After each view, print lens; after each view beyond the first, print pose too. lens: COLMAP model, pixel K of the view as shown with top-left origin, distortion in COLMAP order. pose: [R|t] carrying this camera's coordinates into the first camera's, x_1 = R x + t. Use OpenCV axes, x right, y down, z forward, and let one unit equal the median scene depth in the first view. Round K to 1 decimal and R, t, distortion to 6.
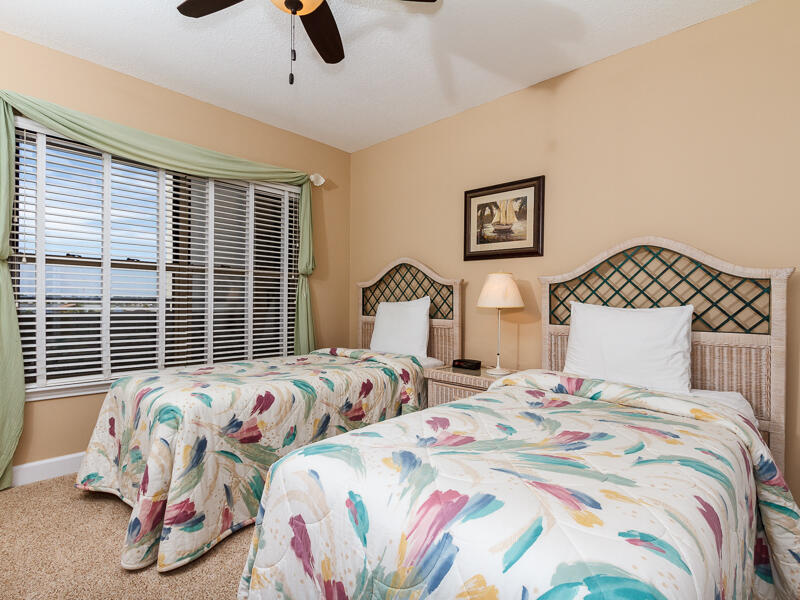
lens RADIAL K [[418.4, 0, 400.0], [0, 418.4, 300.0], [0, 0, 1]] dist [0.003398, 0.000734]
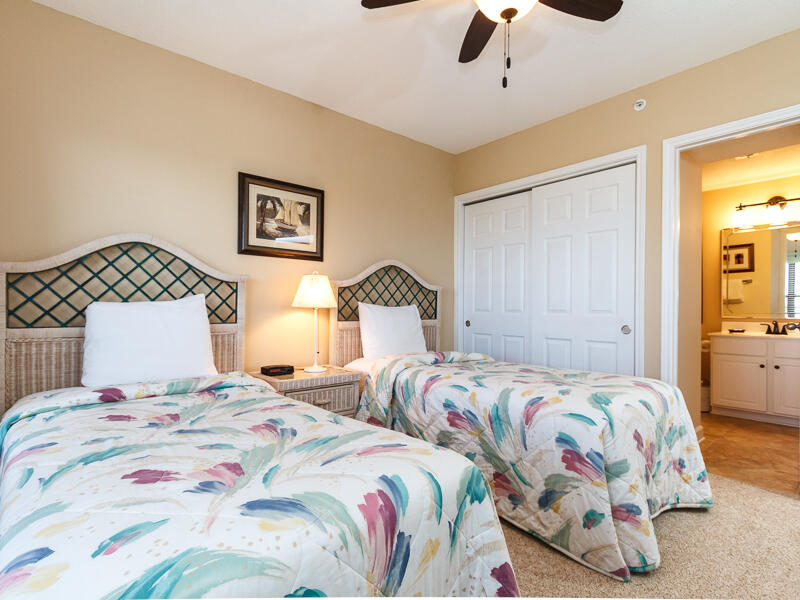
lens RADIAL K [[426.8, 0, 413.1], [0, 426.8, 290.7], [0, 0, 1]] dist [-0.000352, -0.000070]
pose [[0.071531, 0.023468, 0.997162, -0.701272], [-0.013351, 0.999656, -0.022569, -0.004261], [-0.997349, -0.011699, 0.071820, 0.604341]]
